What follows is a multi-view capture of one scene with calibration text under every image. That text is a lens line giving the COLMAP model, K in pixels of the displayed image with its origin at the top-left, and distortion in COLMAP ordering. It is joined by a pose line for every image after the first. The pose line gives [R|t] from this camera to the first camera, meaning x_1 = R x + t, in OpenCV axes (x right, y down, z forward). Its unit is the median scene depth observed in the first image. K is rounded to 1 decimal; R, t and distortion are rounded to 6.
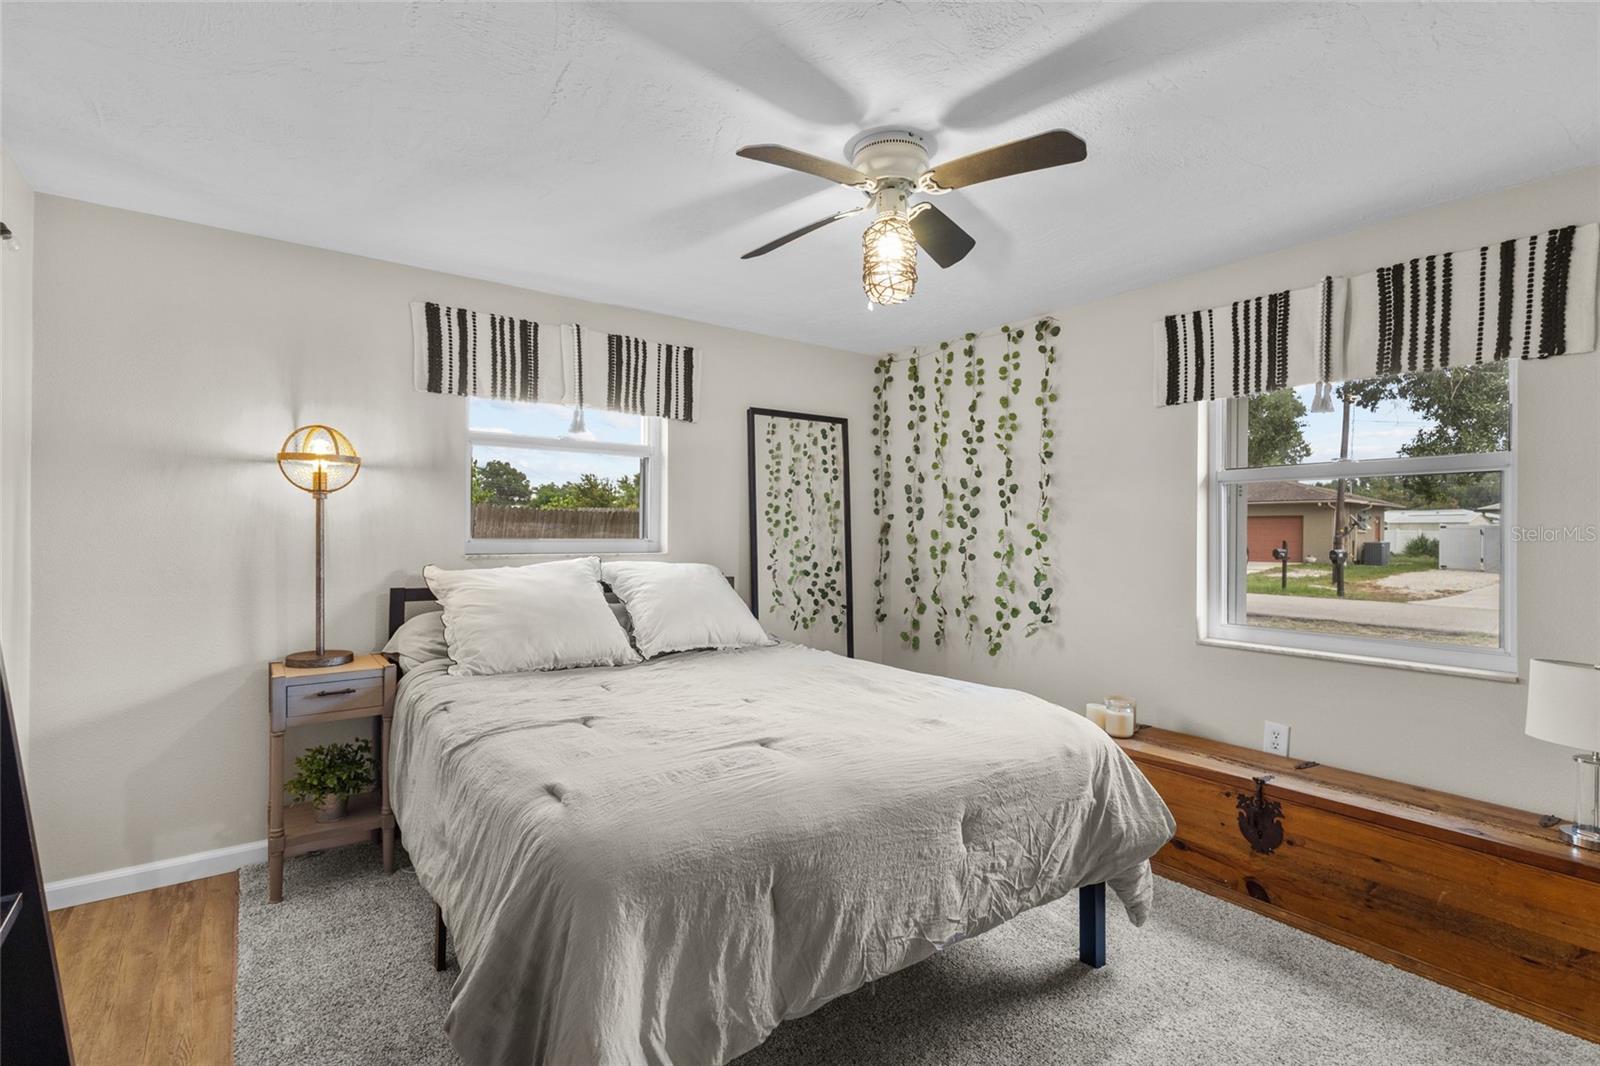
lens RADIAL K [[741.9, 0, 795.4], [0, 741.9, 534.2], [0, 0, 1]] dist [0.002308, 0.002762]
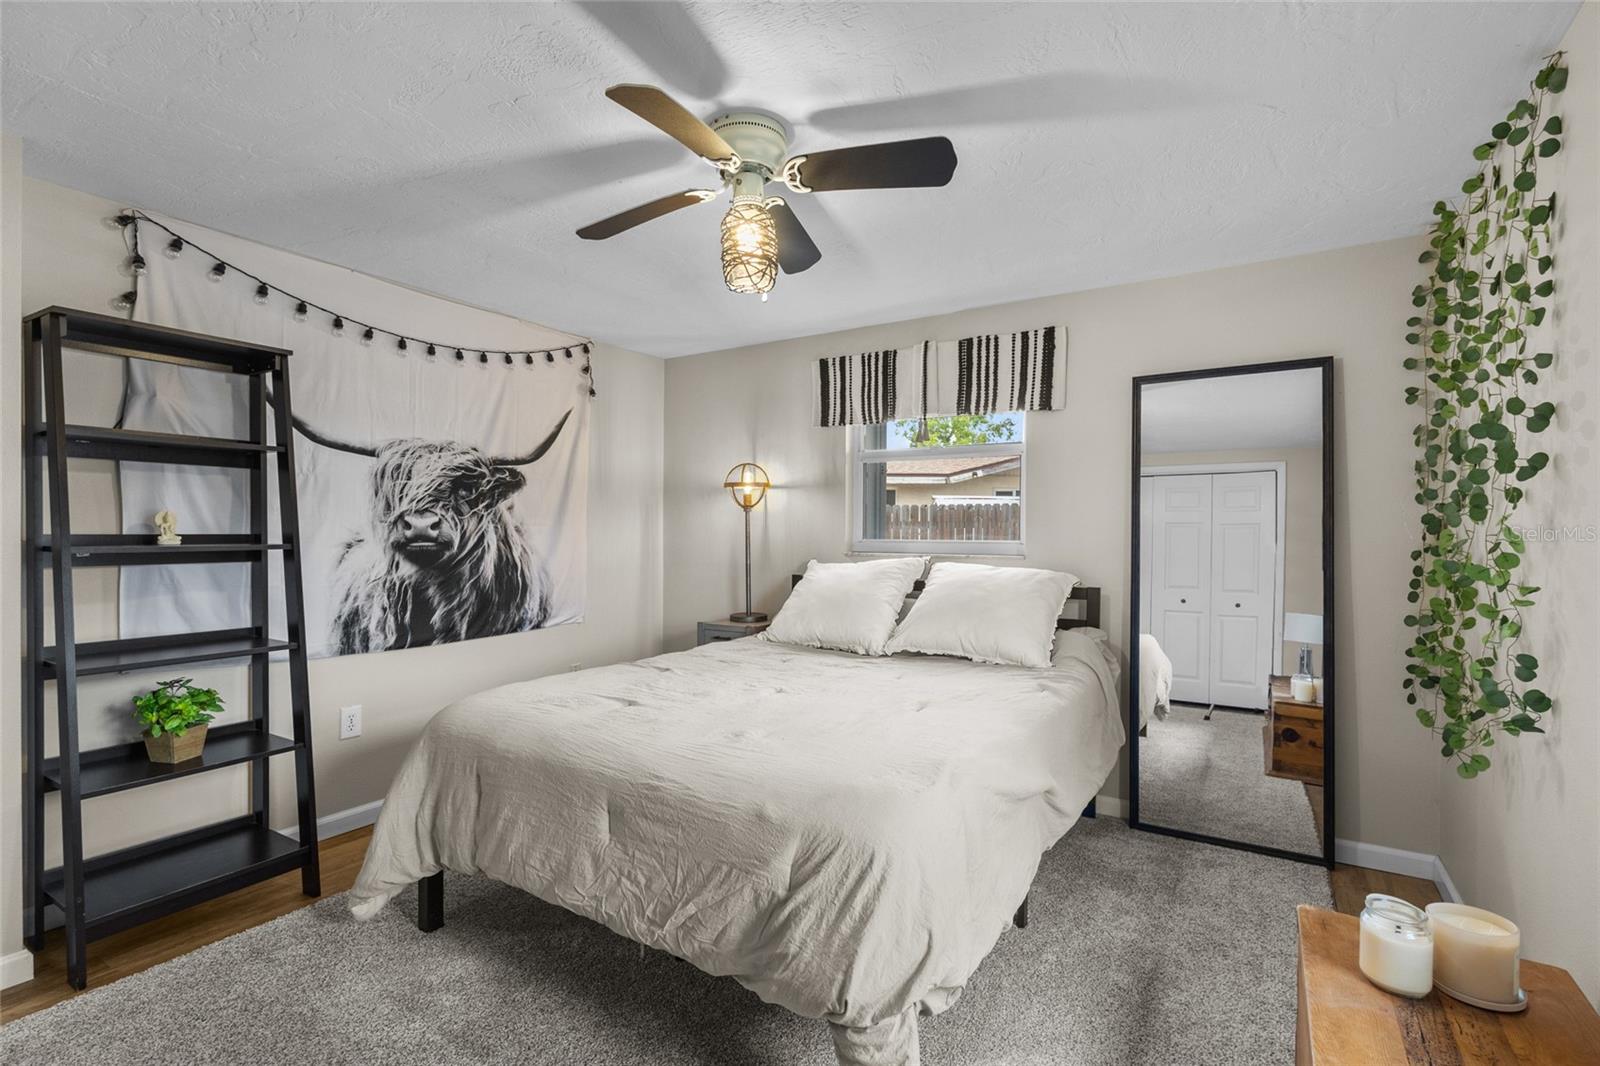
lens RADIAL K [[741.9, 0, 796.6], [0, 741.9, 540.8], [0, 0, 1]] dist [0.002308, 0.002762]
pose [[0.358453, 0.007277, -0.933519, 0.710537], [-0.005222, 0.999970, 0.005789, 0.002099], [0.933533, 0.002800, 0.358480, 0.485650]]
